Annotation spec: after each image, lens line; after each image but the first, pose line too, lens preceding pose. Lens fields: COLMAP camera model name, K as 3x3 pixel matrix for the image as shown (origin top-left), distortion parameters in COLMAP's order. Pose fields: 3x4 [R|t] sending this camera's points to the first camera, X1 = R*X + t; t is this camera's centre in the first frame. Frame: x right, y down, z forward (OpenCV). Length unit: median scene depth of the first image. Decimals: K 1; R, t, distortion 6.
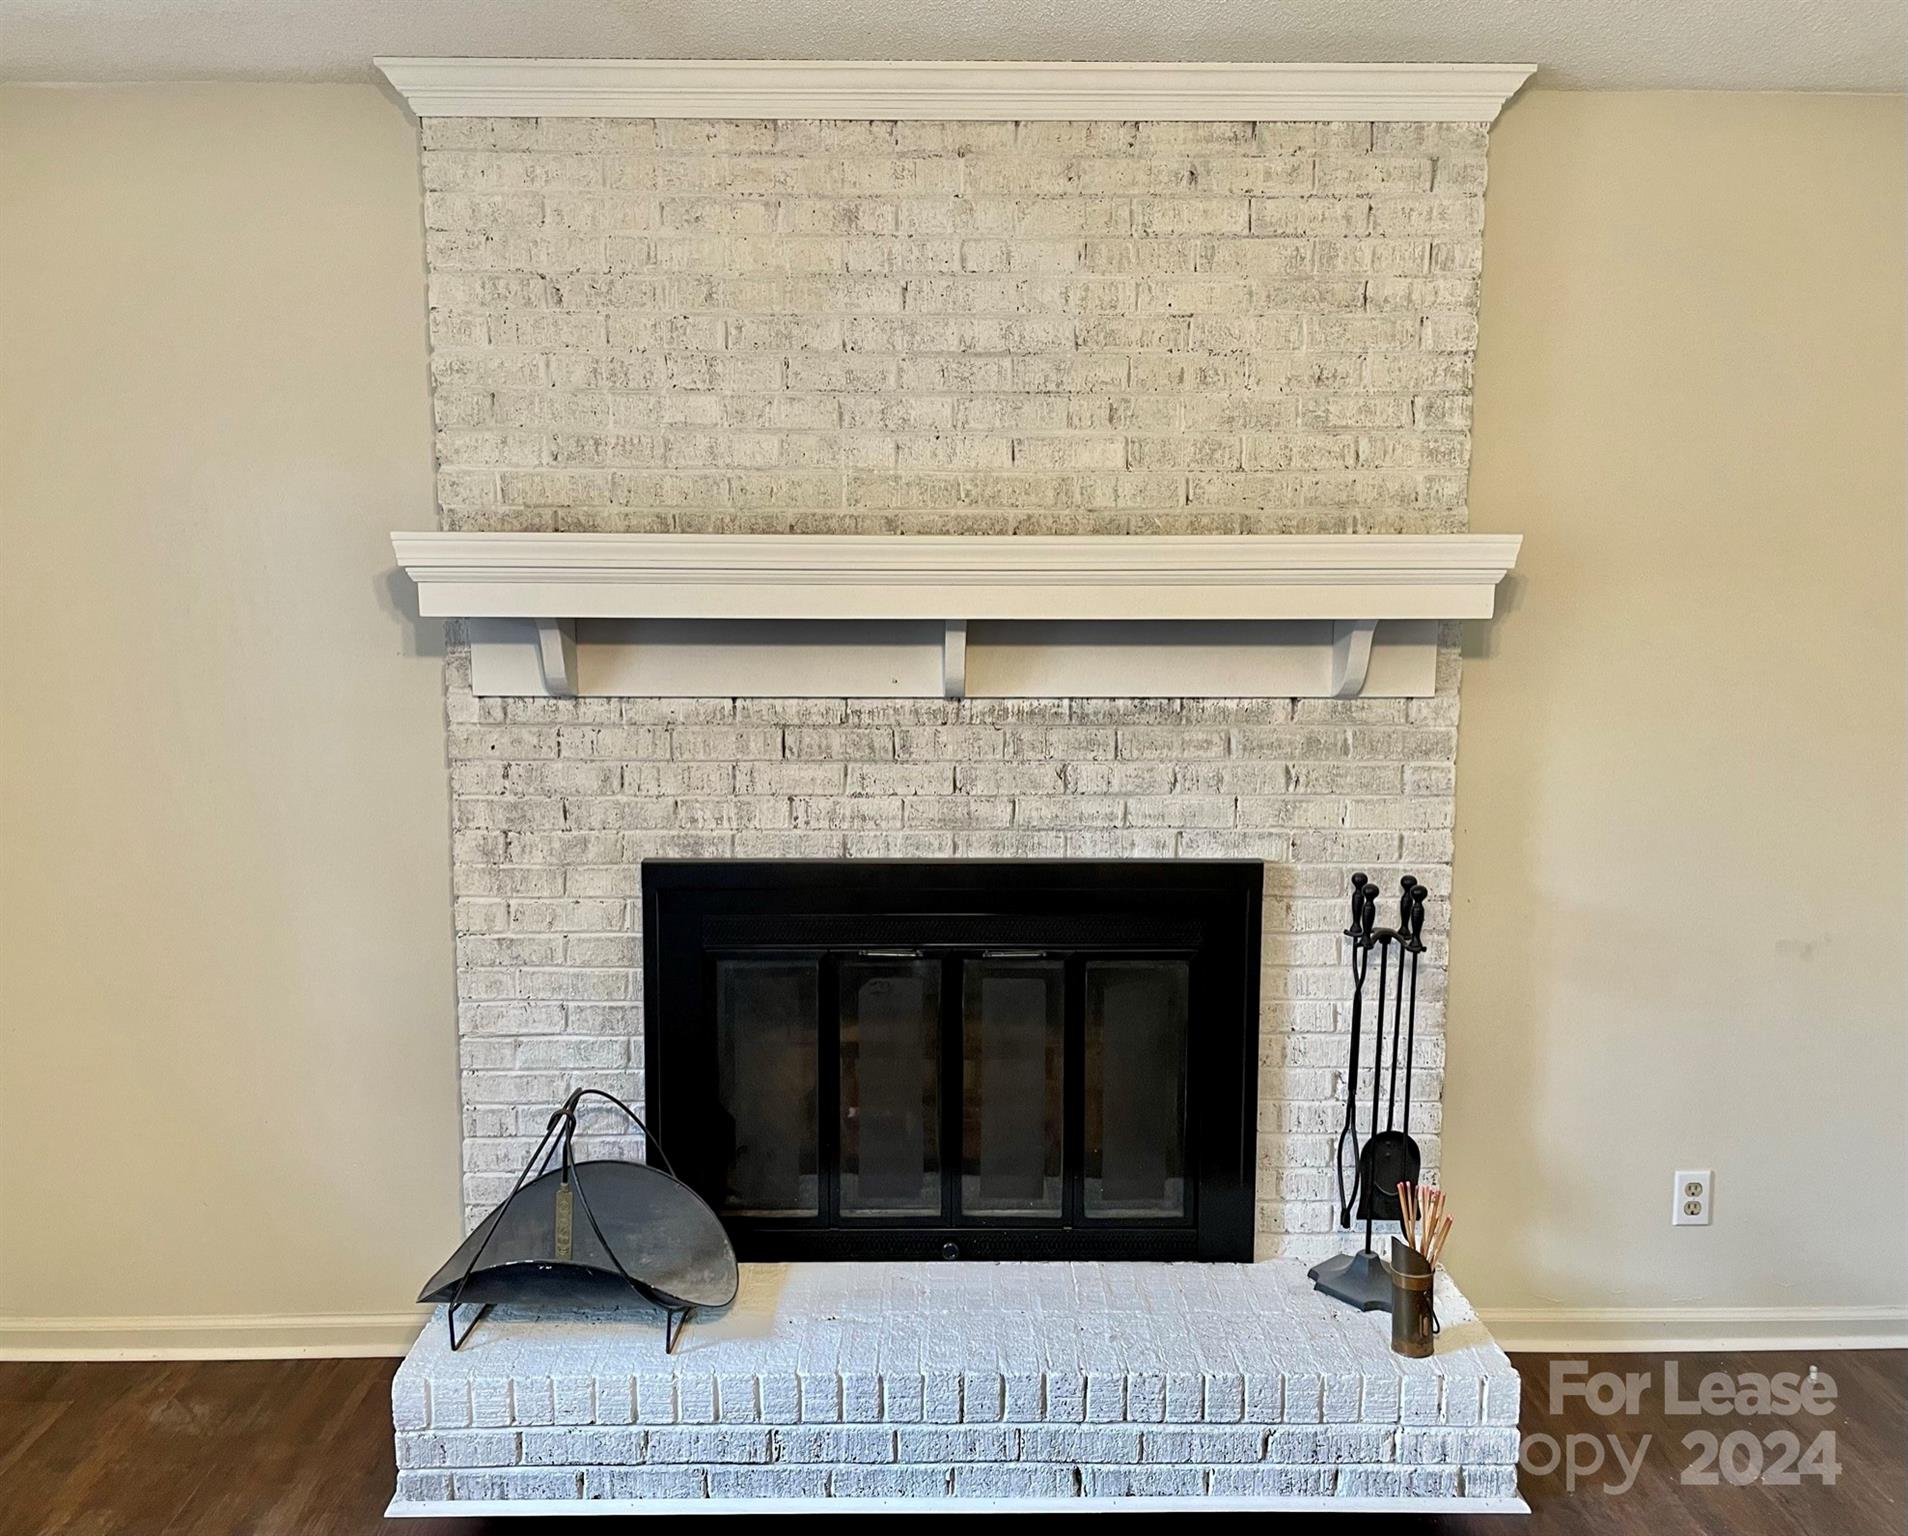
lens RADIAL K [[1323.5, 0, 997.9], [0, 1323.5, 722.3], [0, 0, 1]] dist [0.046727, -0.015004]
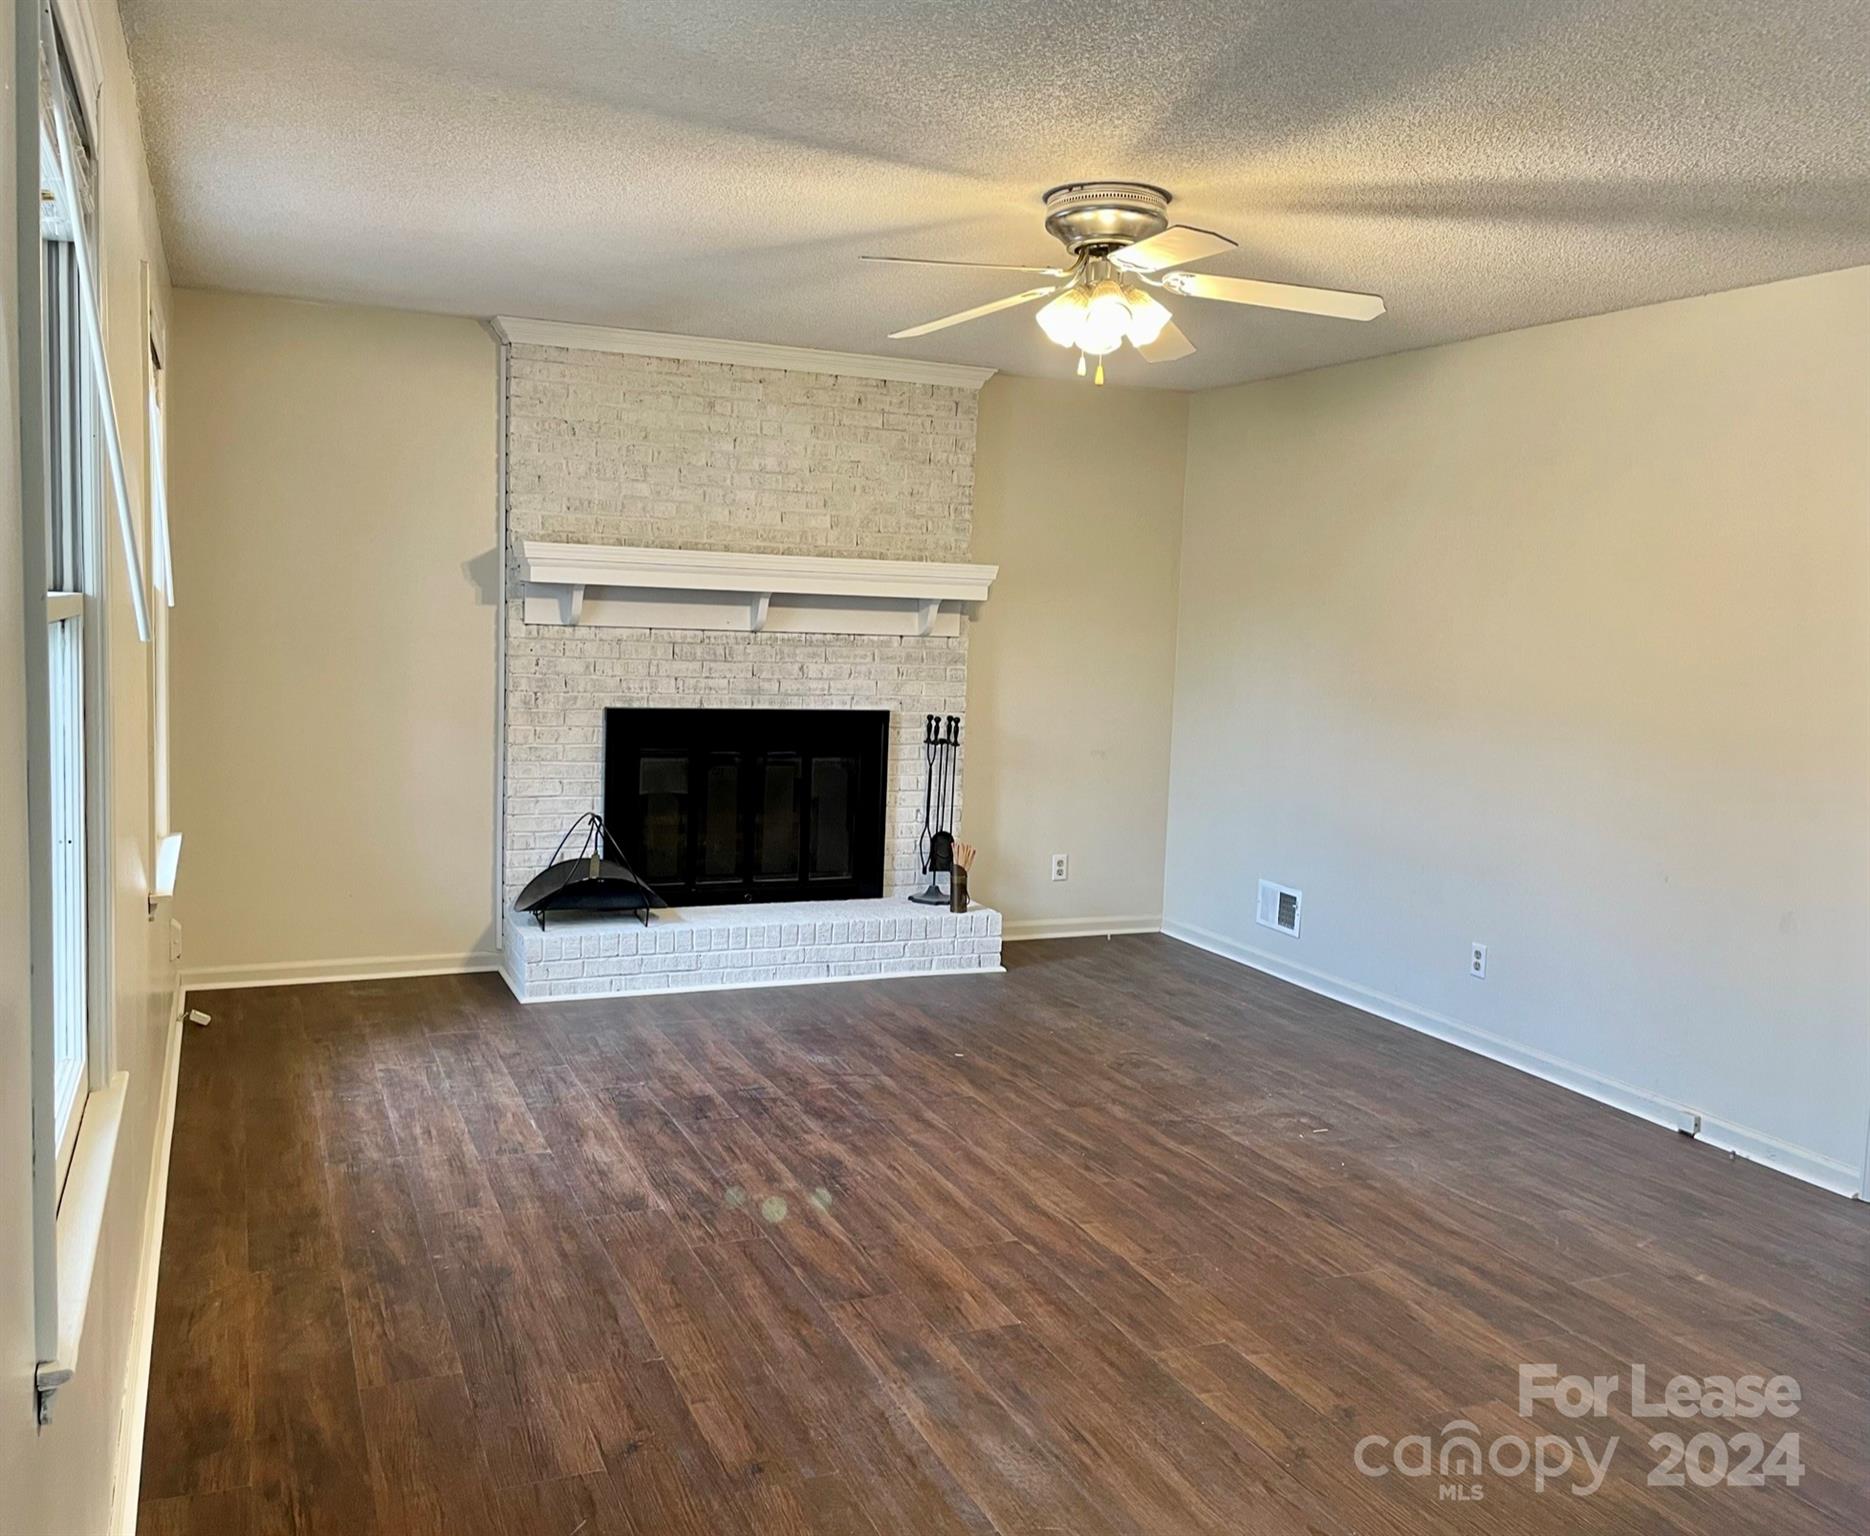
lens RADIAL K [[1547.5, 0, 934.1], [0, 1547.5, 764.3], [0, 0, 1]] dist [0.017566, -0.004351]
pose [[0.917176, -0.007109, 0.398418, -0.766598], [0.013777, 0.999809, -0.013876, 0.235473], [-0.398243, 0.018216, 0.917099, -1.401912]]
